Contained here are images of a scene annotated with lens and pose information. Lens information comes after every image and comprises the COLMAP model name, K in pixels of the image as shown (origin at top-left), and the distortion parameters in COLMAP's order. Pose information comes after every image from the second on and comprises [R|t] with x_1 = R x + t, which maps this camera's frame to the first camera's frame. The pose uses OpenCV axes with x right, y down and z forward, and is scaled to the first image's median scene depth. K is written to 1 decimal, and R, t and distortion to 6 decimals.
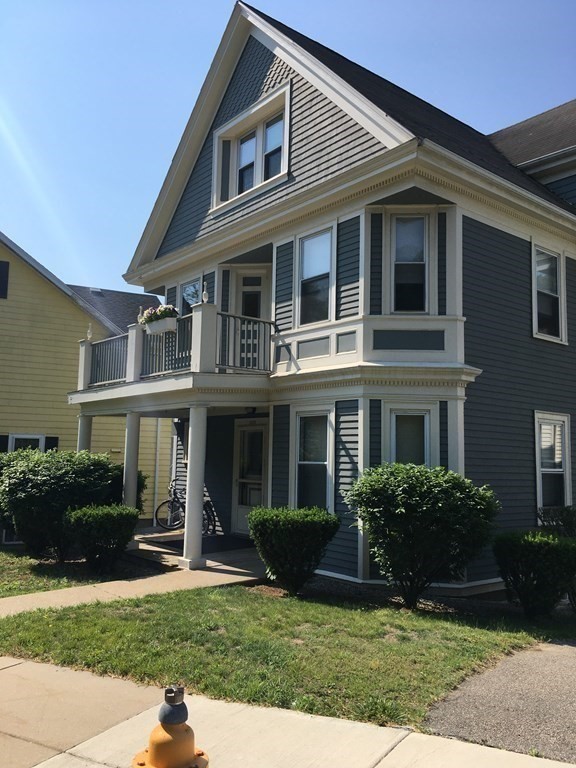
lens RADIAL K [[641.9, 0, 288.0], [0, 641.9, 384.0], [0, 0, 1]] dist [0.068489, -0.120769]
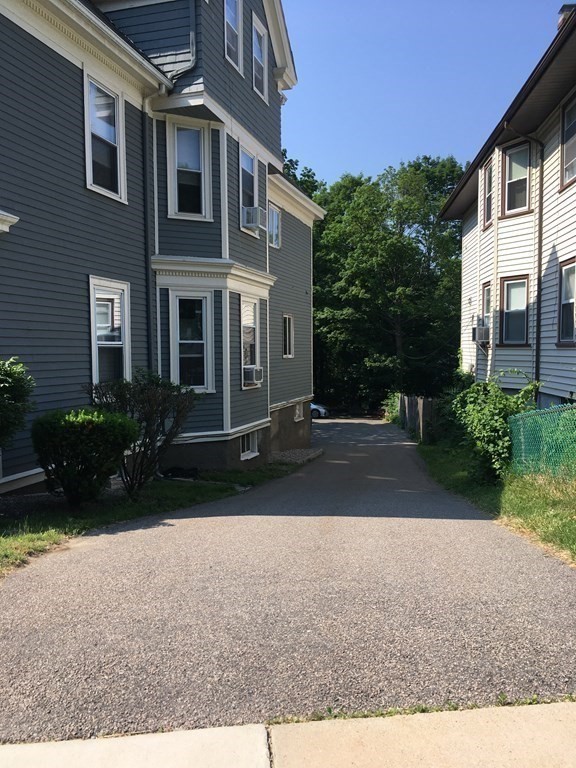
lens RADIAL K [[641.9, 0, 288.0], [0, 641.9, 384.0], [0, 0, 1]] dist [0.068489, -0.120769]
pose [[0.818854, -0.061793, 0.570667, 0.098993], [-0.037107, 0.986410, 0.160055, 0.038063], [-0.572802, -0.152237, 0.805433, 0.128006]]
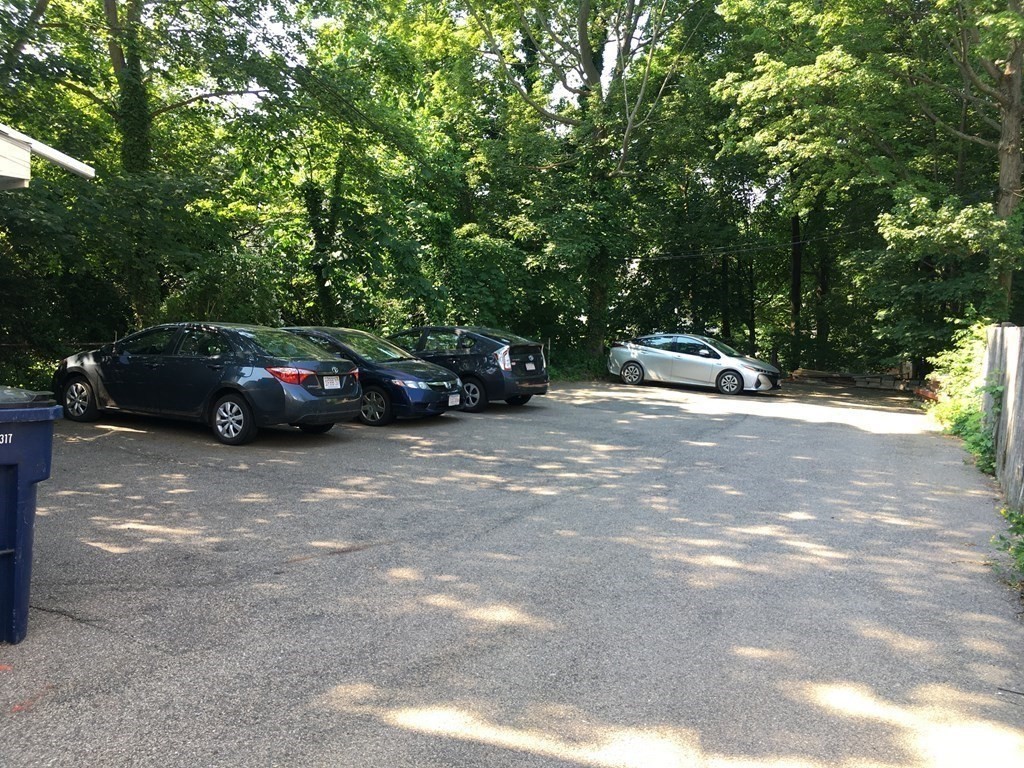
lens RADIAL K [[855.9, 0, 512.0], [0, 855.9, 384.0], [0, 0, 1]] dist [0.068489, -0.120769]
pose [[0.968933, -0.041521, 0.243813, 0.327139], [-0.017381, 0.971938, 0.234593, 0.096531], [-0.246712, -0.231543, 0.941021, 0.345211]]
